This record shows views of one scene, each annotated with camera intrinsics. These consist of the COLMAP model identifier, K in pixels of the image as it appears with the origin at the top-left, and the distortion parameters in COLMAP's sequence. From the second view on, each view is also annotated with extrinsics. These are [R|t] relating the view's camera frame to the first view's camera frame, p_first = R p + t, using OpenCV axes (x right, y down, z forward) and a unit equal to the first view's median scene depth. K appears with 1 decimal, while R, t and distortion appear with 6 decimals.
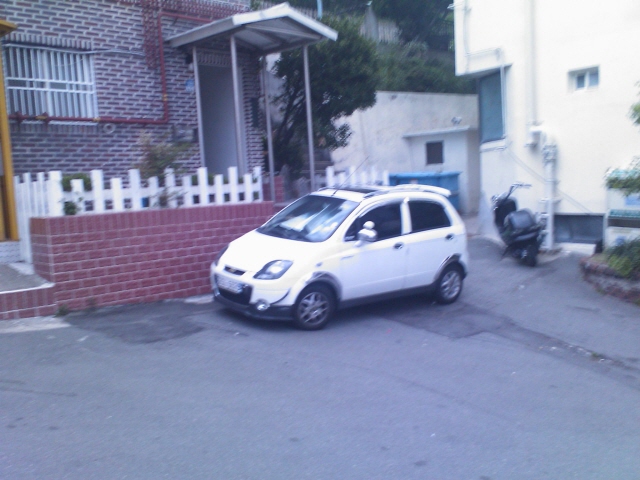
lens RADIAL K [[670.5, 0, 320.0], [0, 670.5, 240.0], [0, 0, 1]] dist [0.050269, -0.034785]
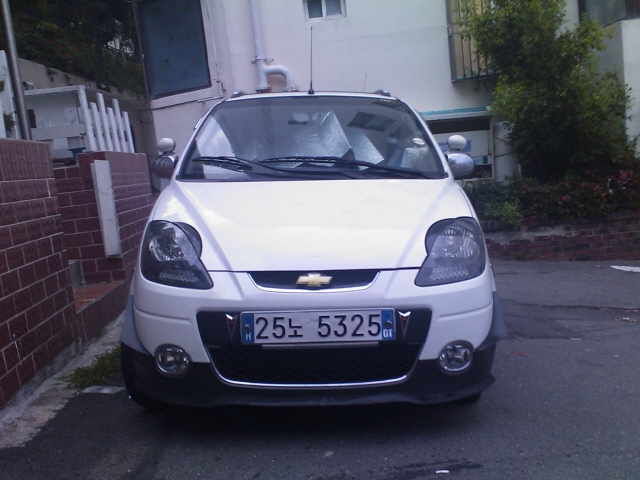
lens RADIAL K [[670.5, 0, 320.0], [0, 670.5, 240.0], [0, 0, 1]] dist [0.050269, -0.034785]
pose [[0.629773, -0.114289, 0.768326, -0.320804], [0.151961, 0.988132, 0.022428, 0.018072], [-0.761771, 0.102631, 0.639666, 0.705462]]
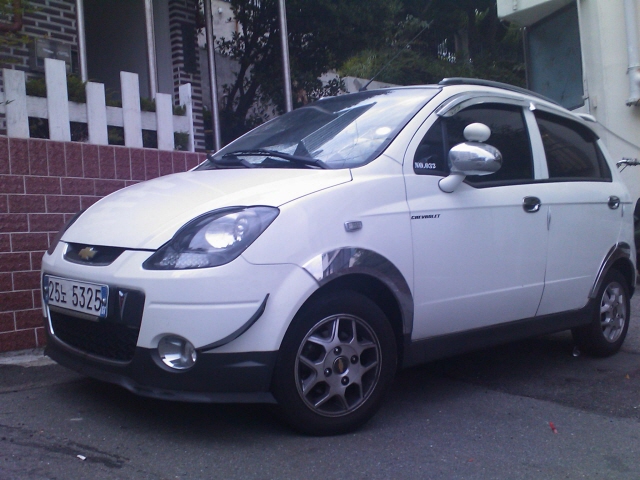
lens RADIAL K [[670.5, 0, 320.0], [0, 670.5, 240.0], [0, 0, 1]] dist [0.050269, -0.034785]
pose [[0.997440, -0.012680, 0.070371, -0.035373], [0.020761, 0.993112, -0.115318, 0.069842], [-0.068424, 0.116484, 0.990833, 0.586006]]
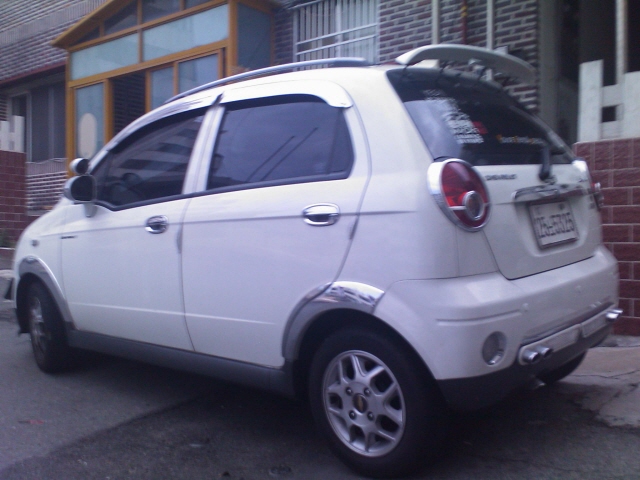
lens RADIAL K [[670.5, 0, 320.0], [0, 670.5, 240.0], [0, 0, 1]] dist [0.050269, -0.034785]
pose [[0.136937, 0.037400, -0.989873, 0.472775], [-0.106554, 0.994045, 0.022817, -0.001018], [0.984832, 0.102351, 0.140107, 0.990357]]
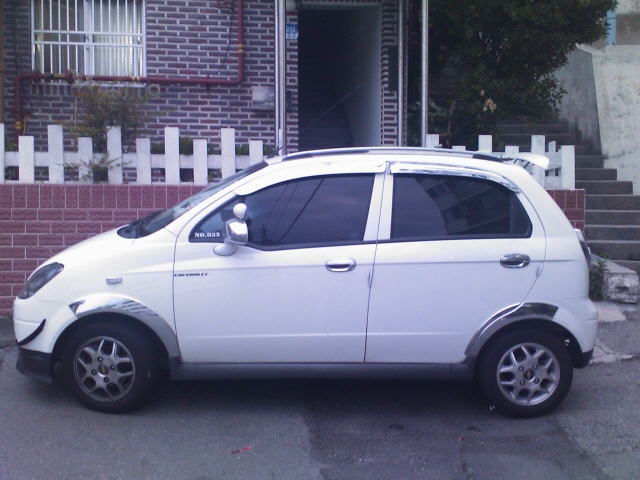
lens RADIAL K [[670.5, 0, 320.0], [0, 670.5, 240.0], [0, 0, 1]] dist [0.050269, -0.034785]
pose [[0.793747, 0.061955, -0.605084, 0.362754], [-0.093029, 0.995460, -0.020108, 0.002068], [0.601092, 0.072251, 0.795907, 0.600503]]
